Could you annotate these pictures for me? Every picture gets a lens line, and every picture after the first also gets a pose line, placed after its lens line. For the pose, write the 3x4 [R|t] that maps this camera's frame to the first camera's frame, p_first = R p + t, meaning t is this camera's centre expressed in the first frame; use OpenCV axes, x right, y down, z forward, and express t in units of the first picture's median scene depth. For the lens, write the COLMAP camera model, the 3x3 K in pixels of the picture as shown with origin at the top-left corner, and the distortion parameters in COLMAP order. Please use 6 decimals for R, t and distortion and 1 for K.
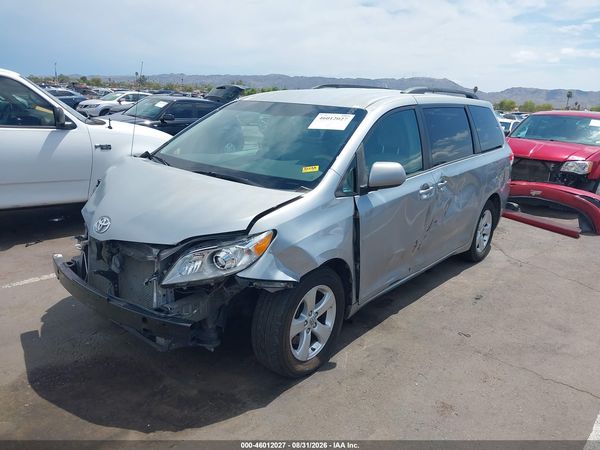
lens RADIAL K [[475.5, 0, 303.4], [0, 475.5, 225.0], [0, 0, 1]] dist [0.017474, -0.036084]
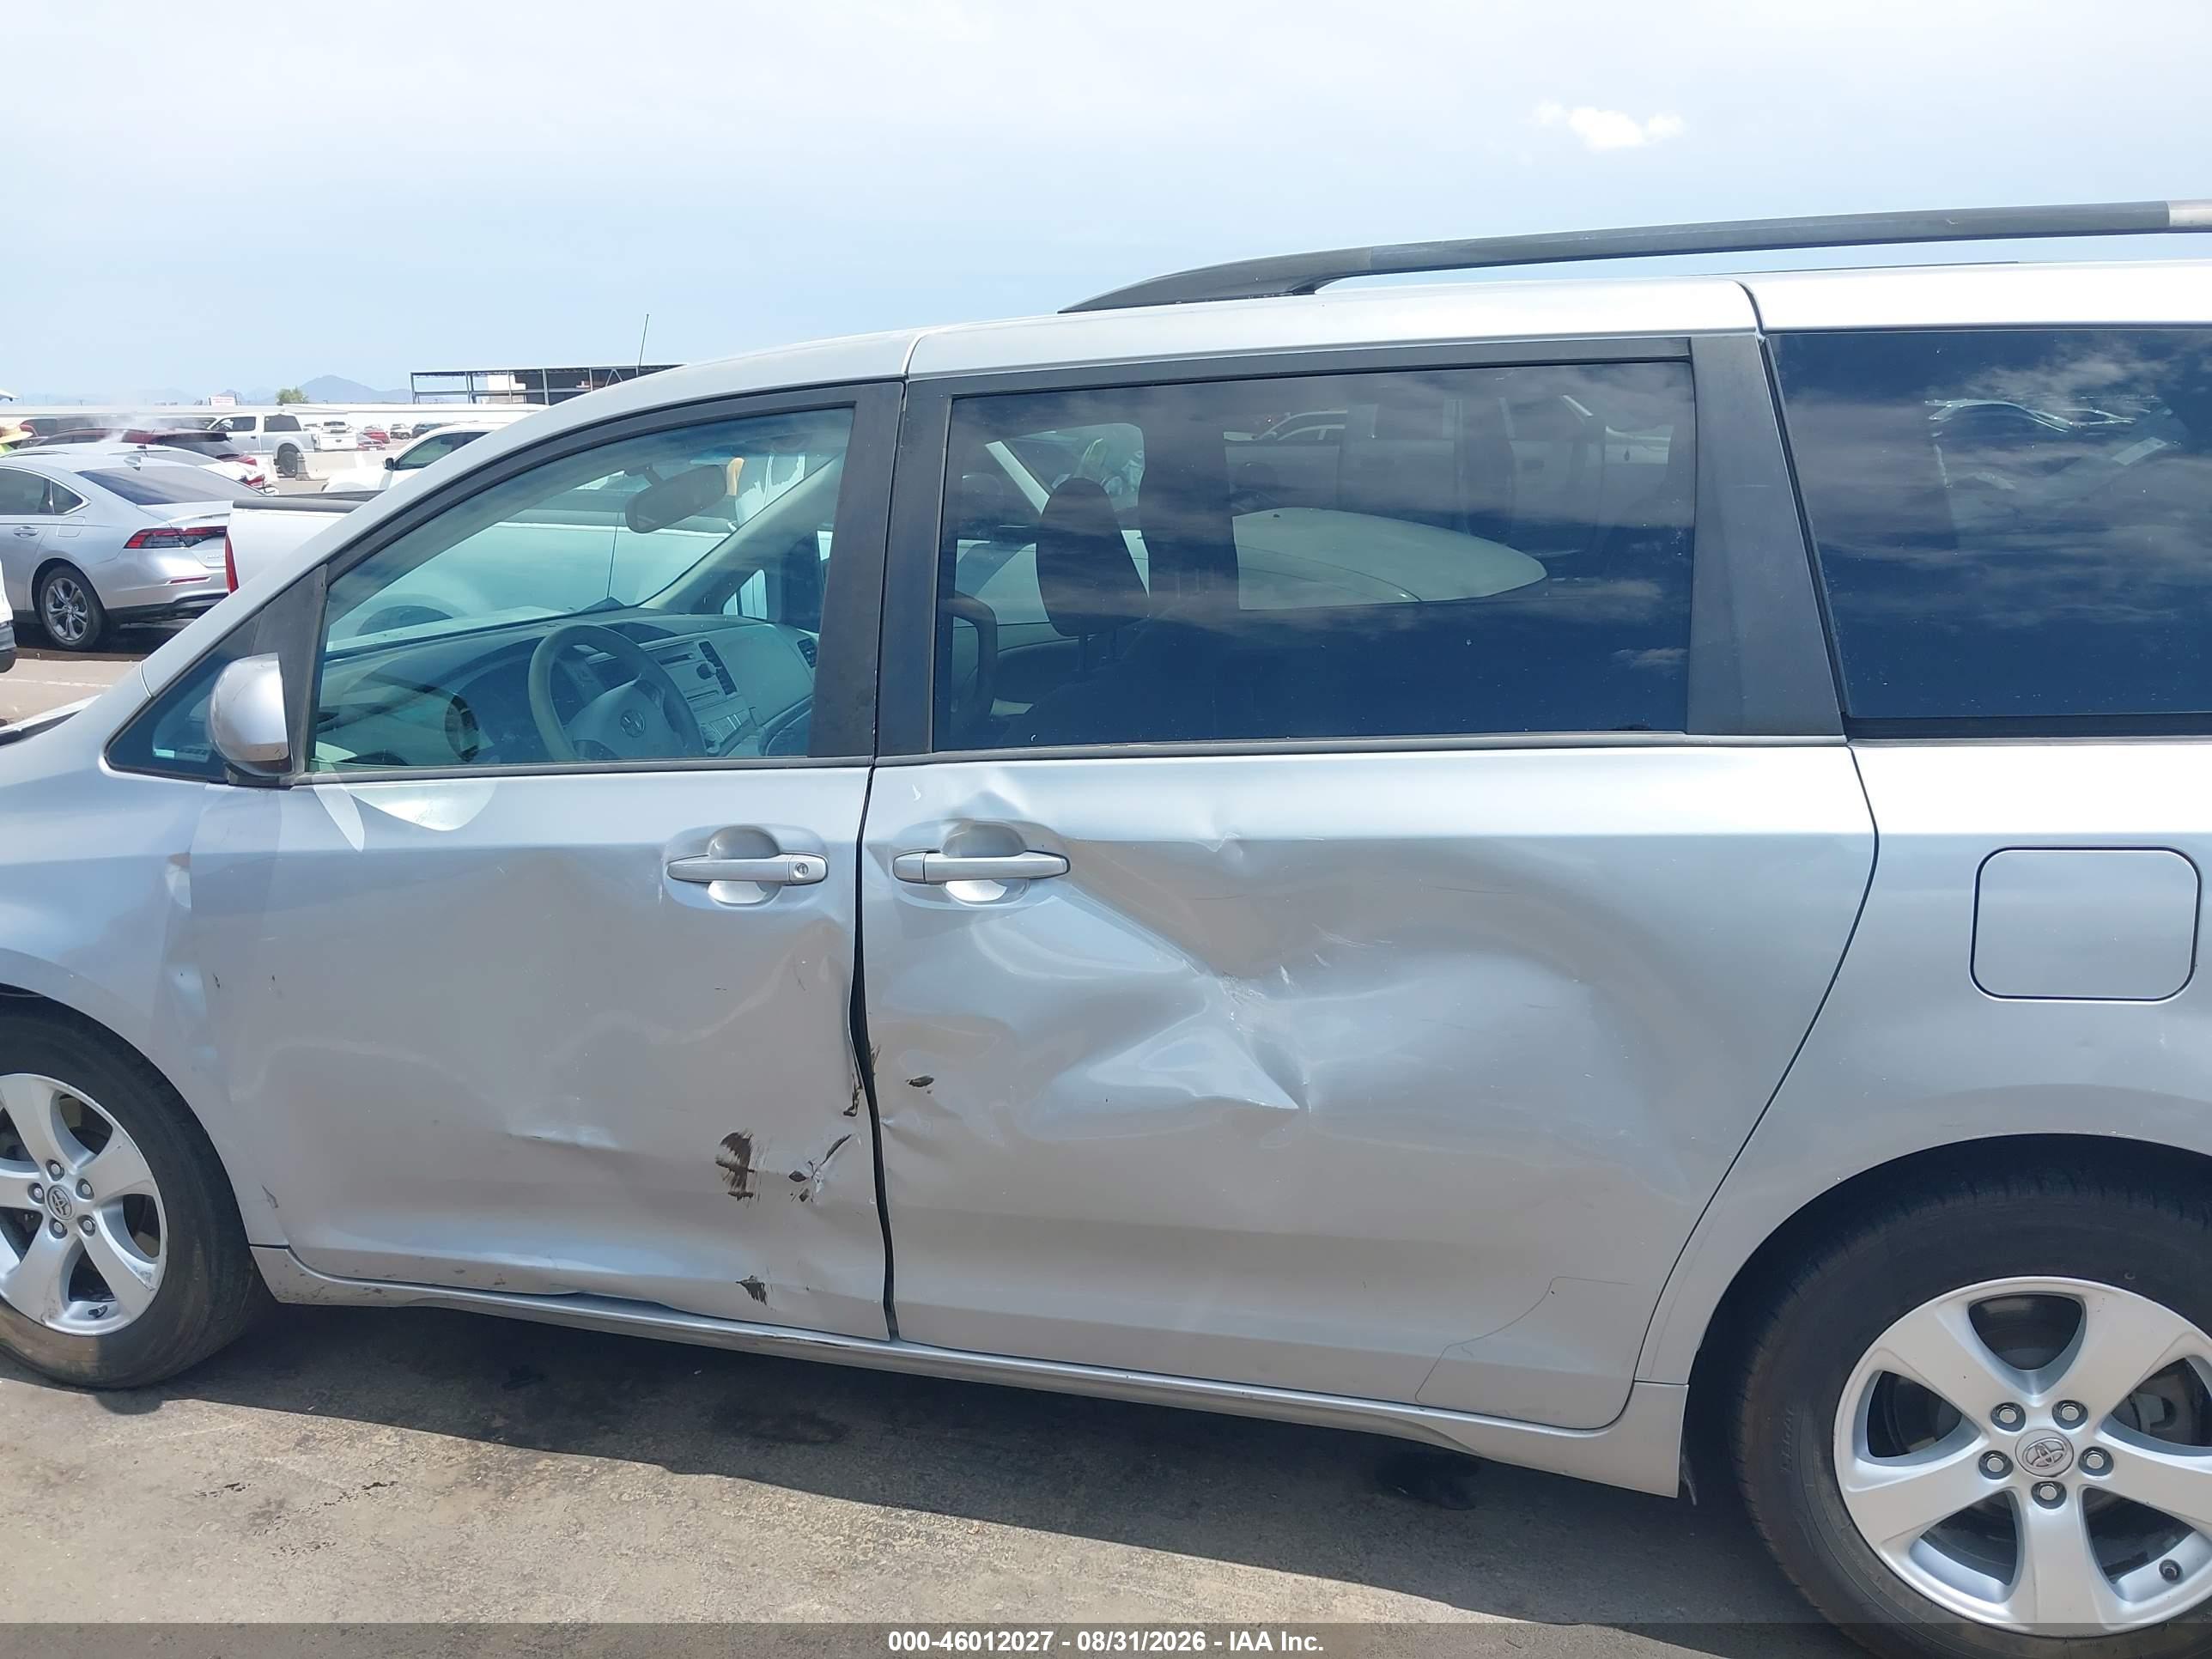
lens RADIAL K [[1753.0, 0, 1114.2], [0, 1753.0, 843.1], [0, 0, 1]] dist [0.017474, -0.036084]
pose [[0.378280, 0.155735, -0.912497, 1.119096], [-0.199511, 0.976296, 0.083915, -0.202352], [0.903936, 0.150310, 0.400384, 1.089180]]
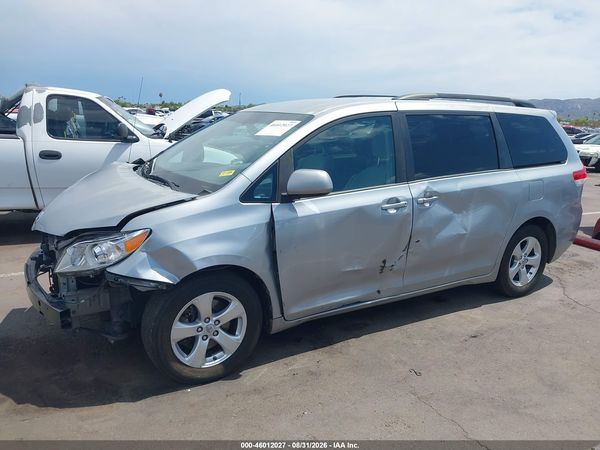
lens RADIAL K [[475.5, 0, 306.2], [0, 475.5, 224.5], [0, 0, 1]] dist [0.017474, -0.036084]
pose [[0.942767, 0.055939, -0.328726, 0.501150], [-0.072421, 0.996646, -0.038101, 0.013104], [0.325492, 0.059727, 0.943656, 0.130550]]
